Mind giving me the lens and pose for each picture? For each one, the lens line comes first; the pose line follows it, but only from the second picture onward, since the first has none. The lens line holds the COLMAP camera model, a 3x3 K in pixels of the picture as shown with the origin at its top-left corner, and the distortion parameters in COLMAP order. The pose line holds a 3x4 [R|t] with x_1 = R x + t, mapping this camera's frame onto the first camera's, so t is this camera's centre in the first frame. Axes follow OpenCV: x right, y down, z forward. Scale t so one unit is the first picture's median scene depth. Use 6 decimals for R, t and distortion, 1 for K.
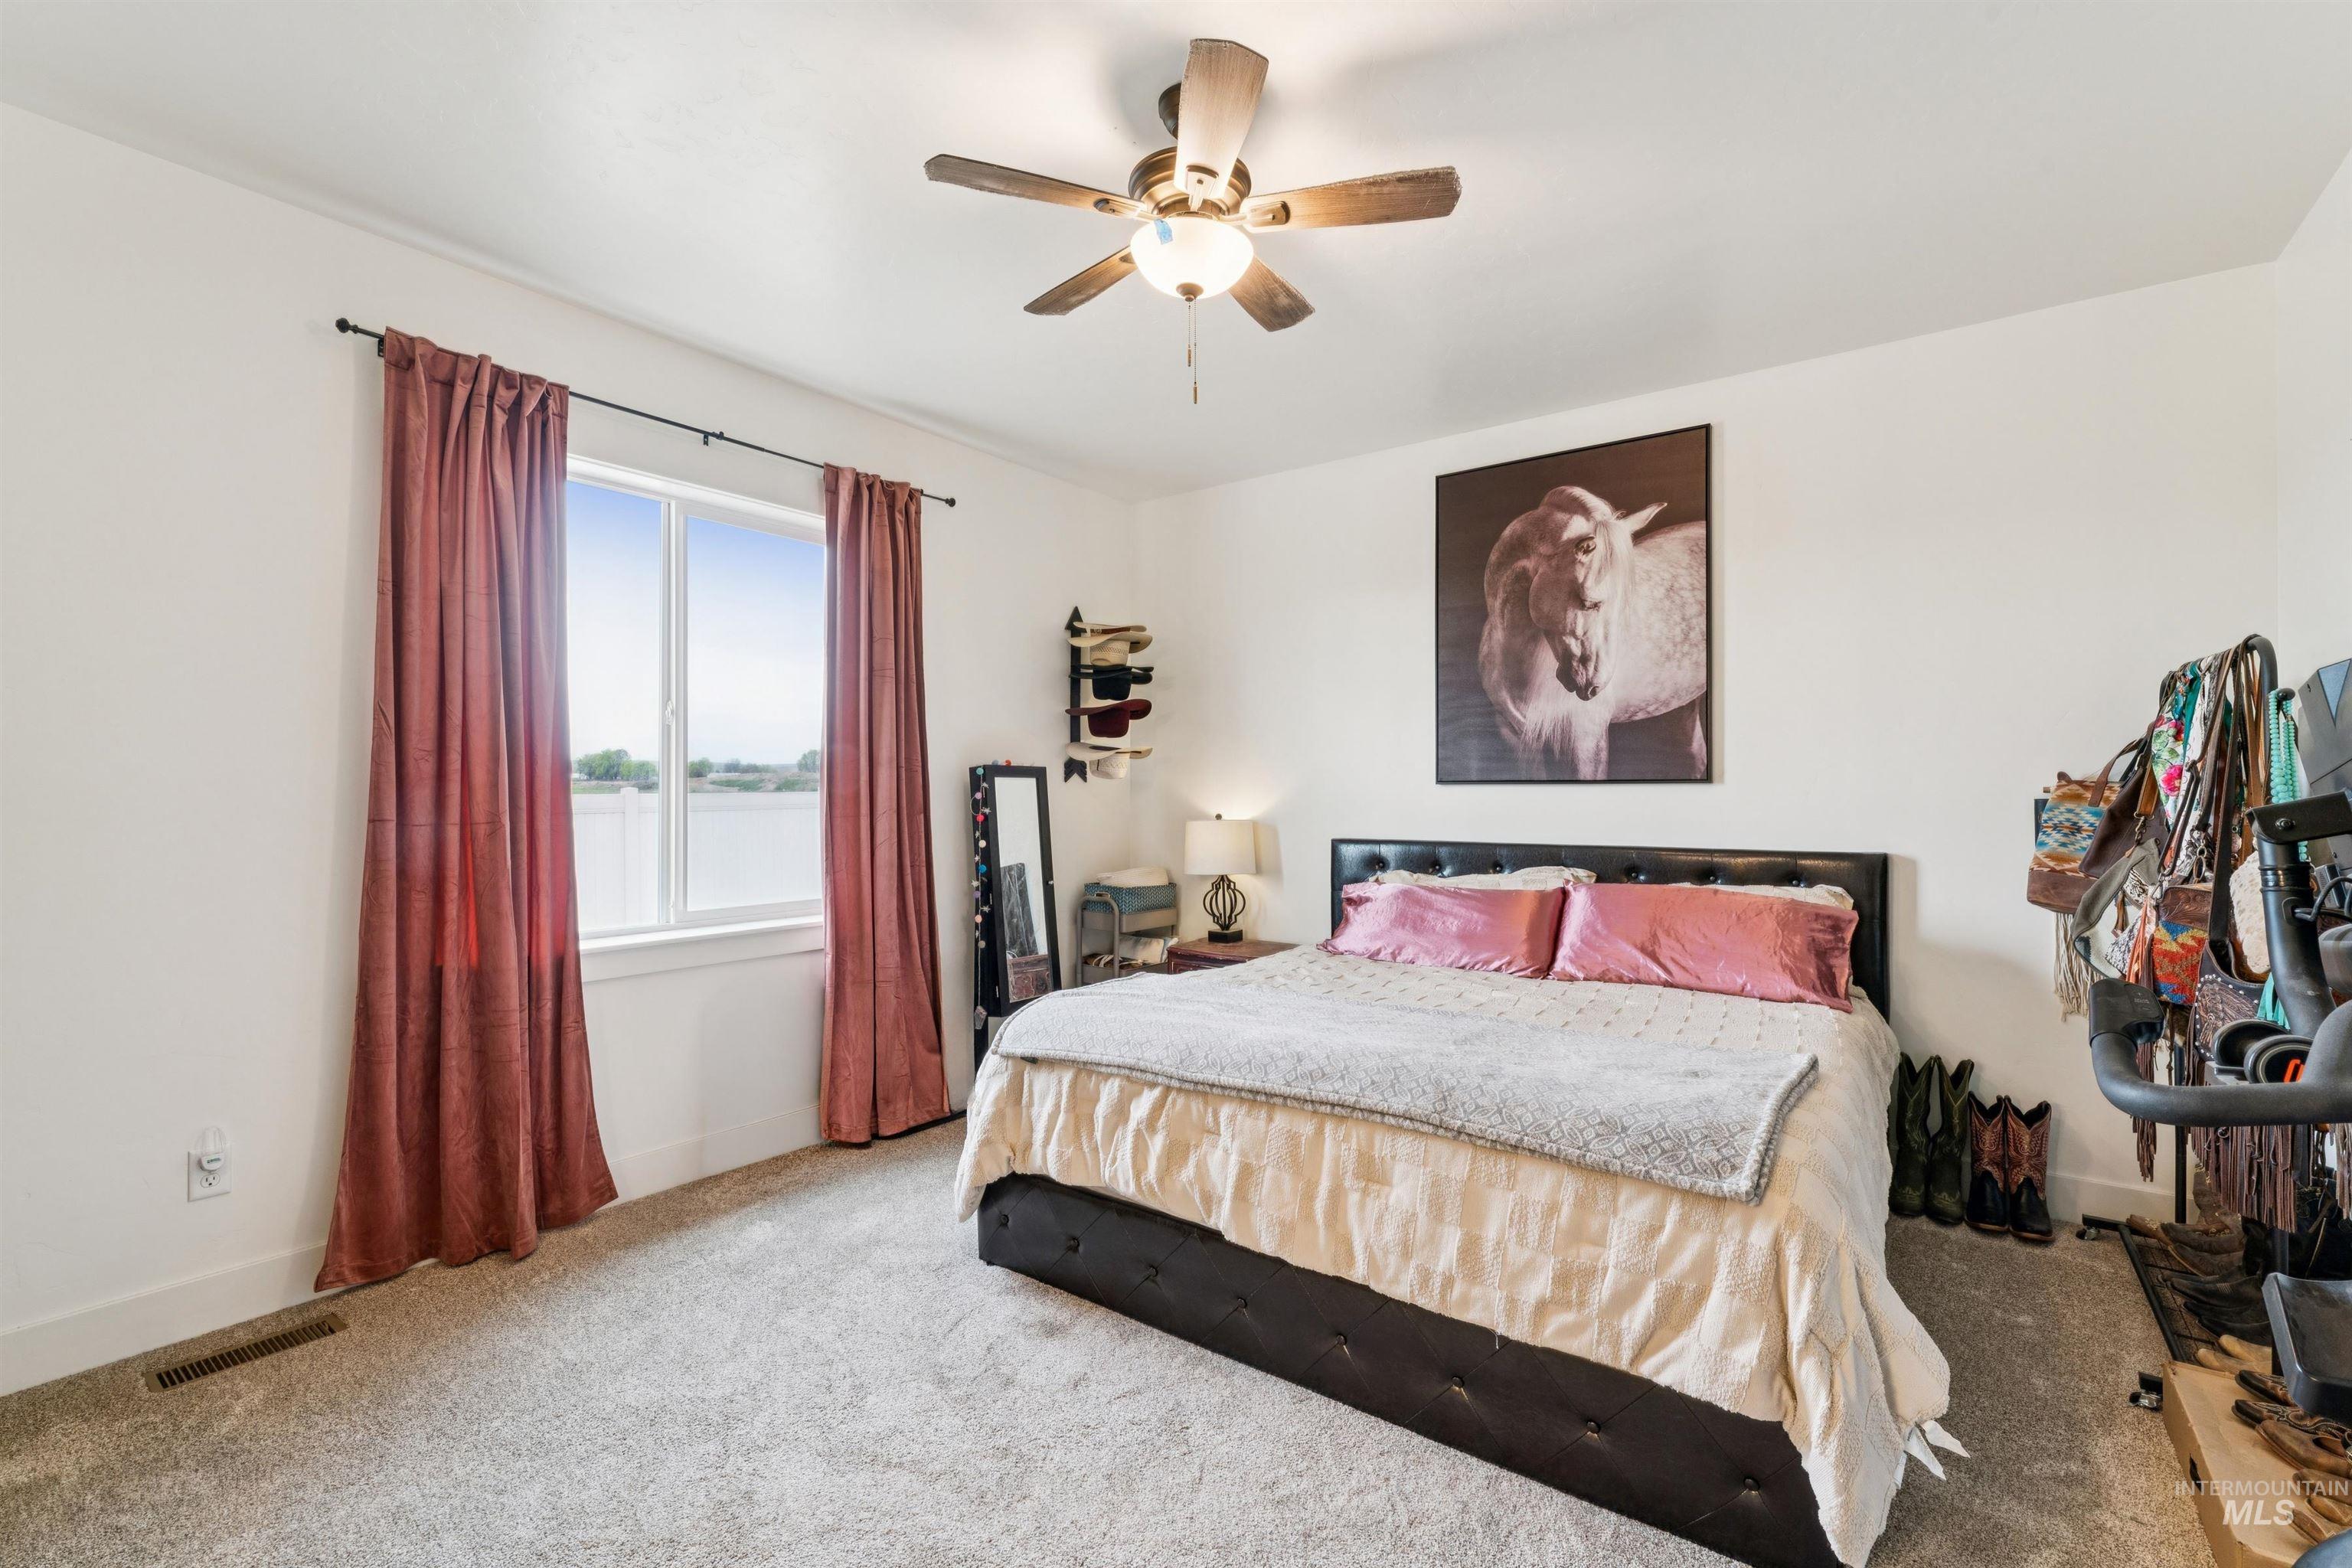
lens RADIAL K [[1018.3, 0, 1176.0], [0, 1018.3, 784.0], [0, 0, 1]] dist [-0.011768, -0.000136]
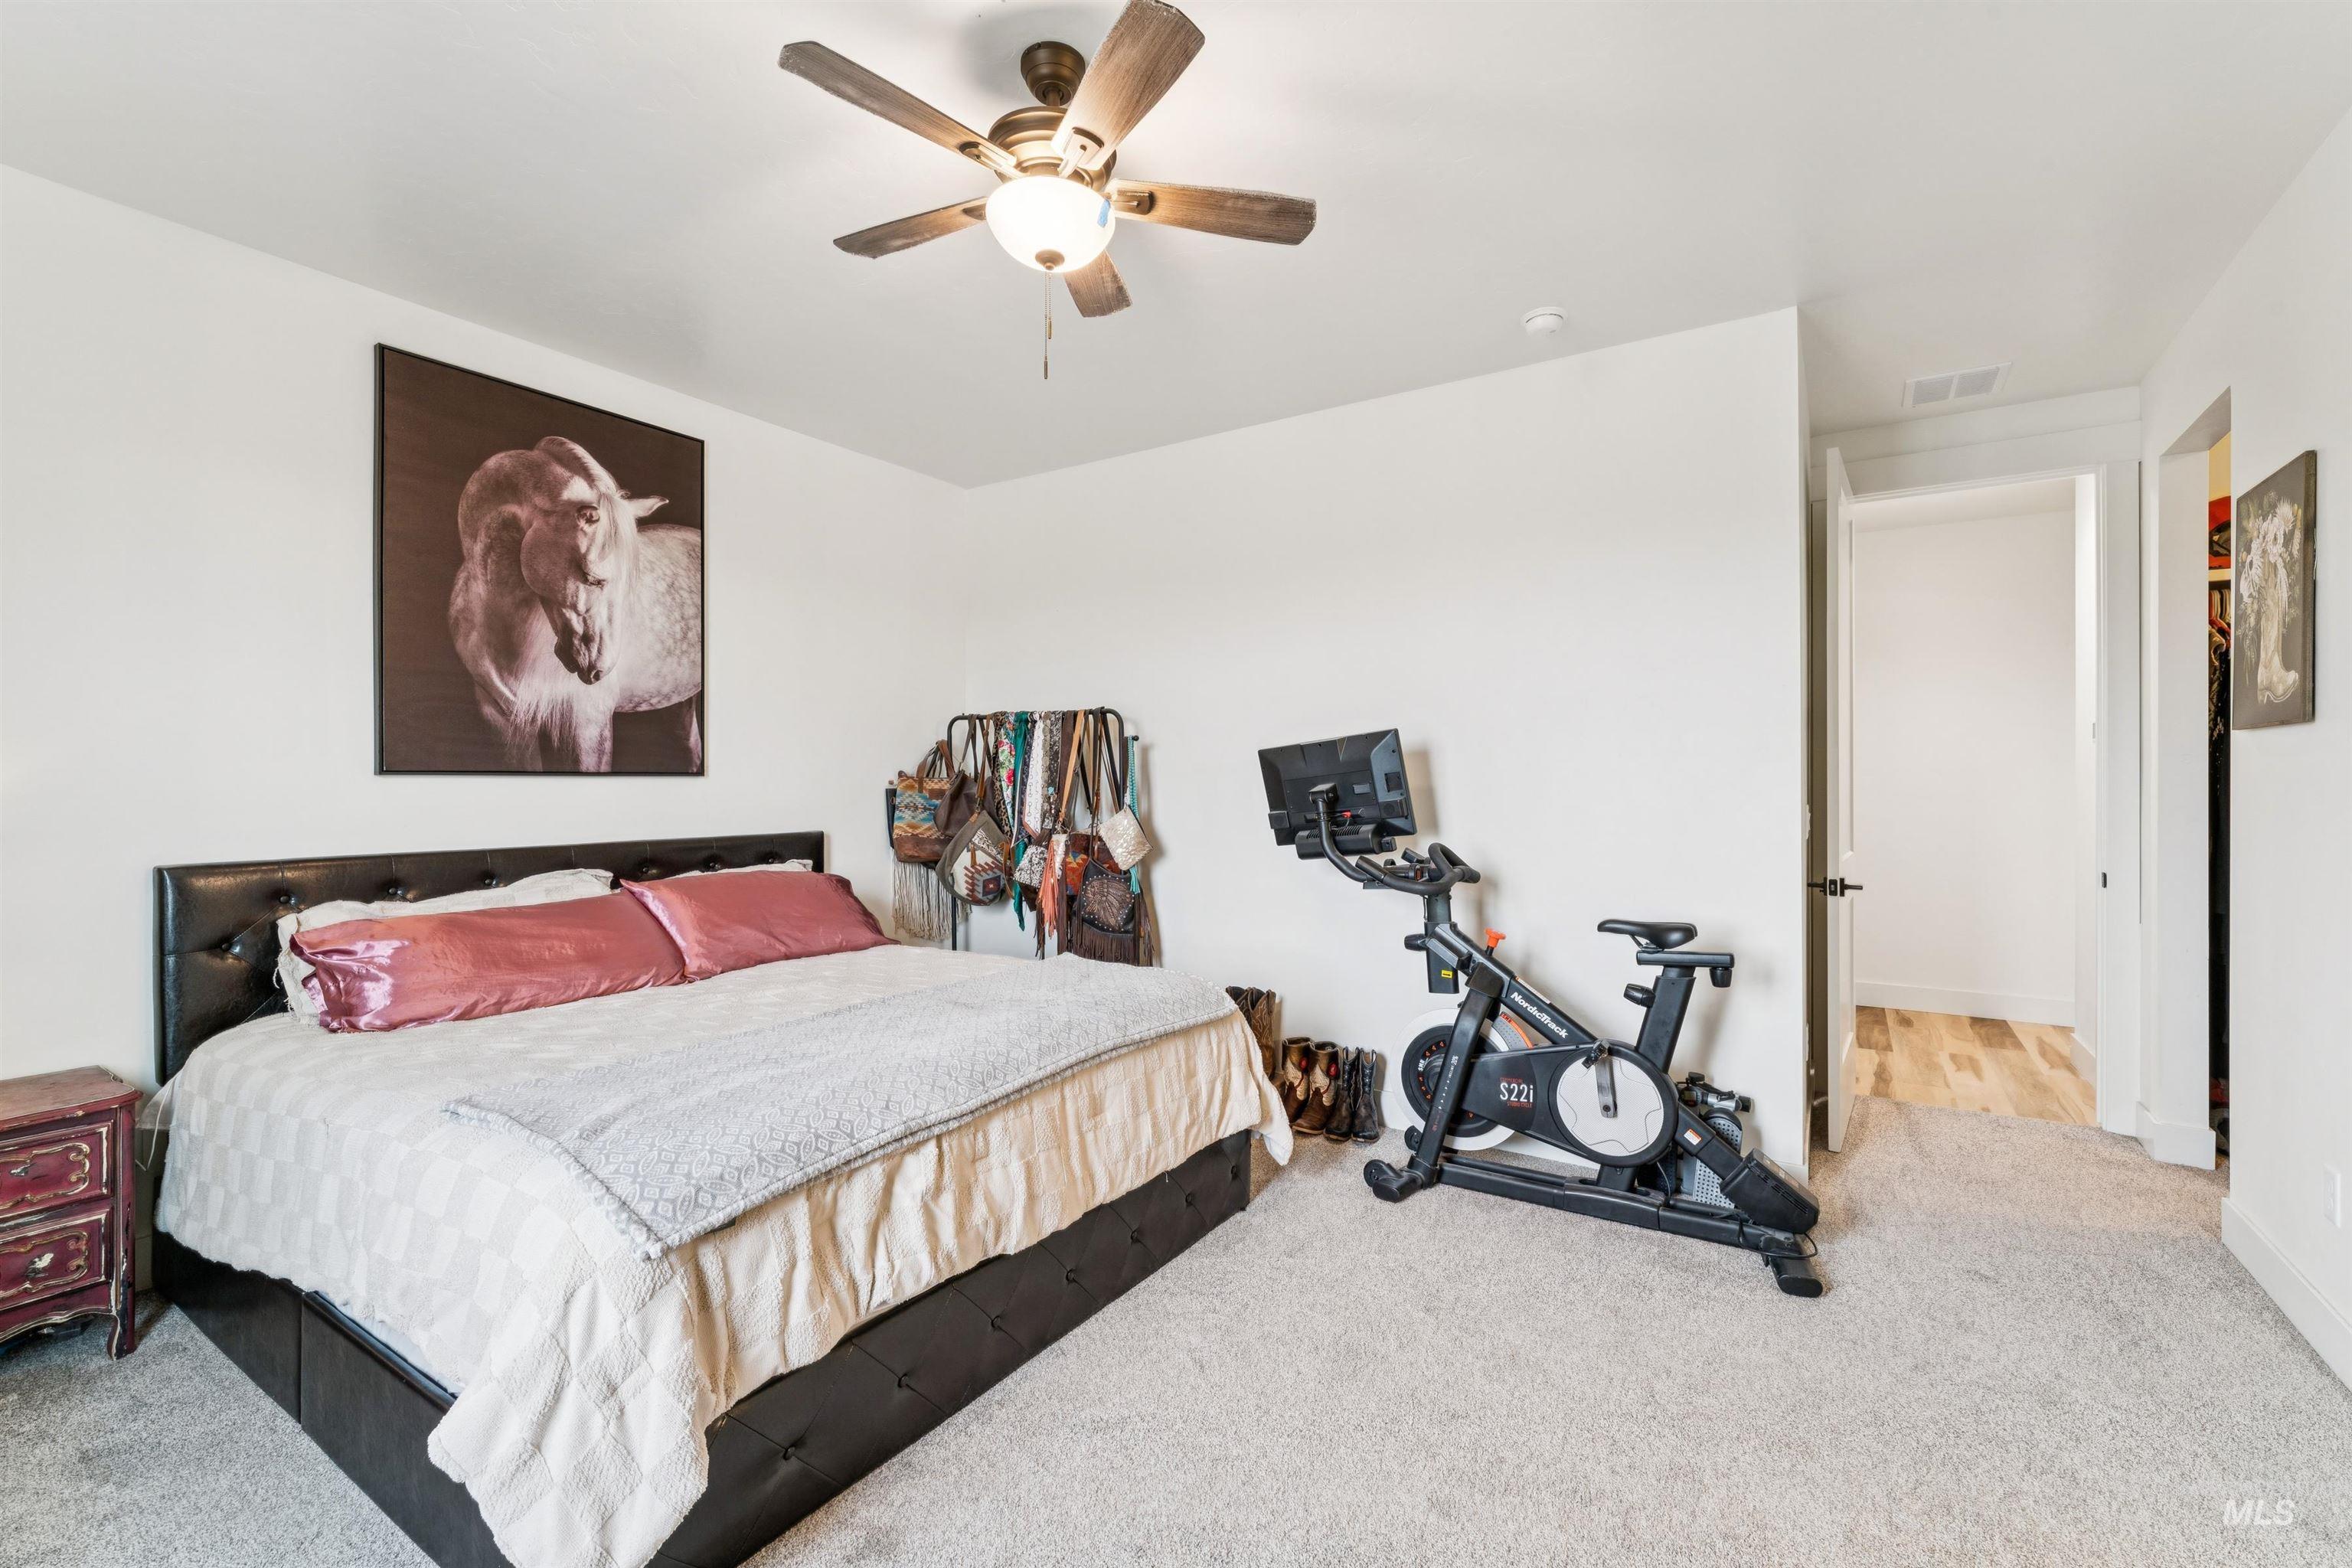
lens RADIAL K [[1003.2, 0, 1181.4], [0, 1003.2, 780.5], [0, 0, 1]] dist [-0.009585, -0.000025]
pose [[-0.065084, 0.001148, 0.997879, -0.532904], [-0.006367, 0.999979, -0.001565, 0.001918], [-0.997859, -0.006455, -0.065076, 0.536277]]
